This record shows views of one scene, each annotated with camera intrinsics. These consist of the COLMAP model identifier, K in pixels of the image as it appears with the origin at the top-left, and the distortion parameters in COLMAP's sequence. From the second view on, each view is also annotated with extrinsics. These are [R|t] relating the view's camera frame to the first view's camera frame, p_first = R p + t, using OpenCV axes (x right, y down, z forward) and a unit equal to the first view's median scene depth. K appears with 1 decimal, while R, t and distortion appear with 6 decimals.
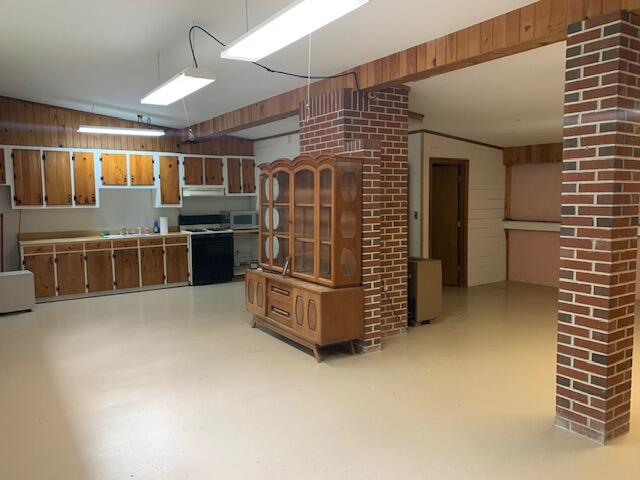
lens RADIAL K [[488.4, 0, 320.0], [0, 488.4, 240.0], [0, 0, 1]] dist [0.064523, -0.078025]
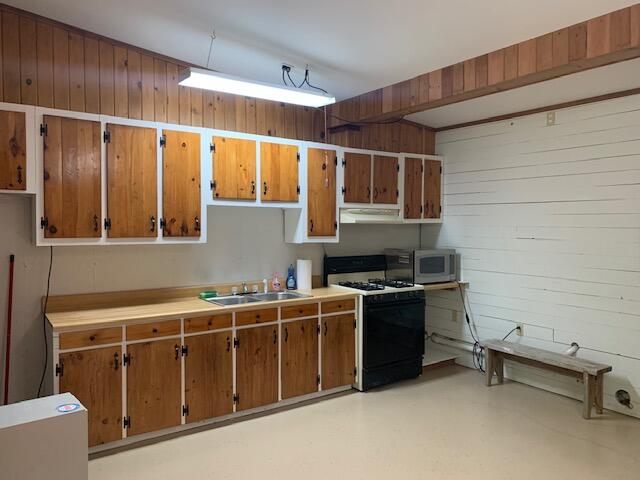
lens RADIAL K [[488.4, 0, 320.0], [0, 488.4, 240.0], [0, 0, 1]] dist [0.064523, -0.078025]
pose [[0.999860, 0.016082, 0.004593, -0.323986], [-0.015803, 0.998346, -0.055285, -0.041824], [-0.005474, 0.055205, 0.998460, 0.485236]]
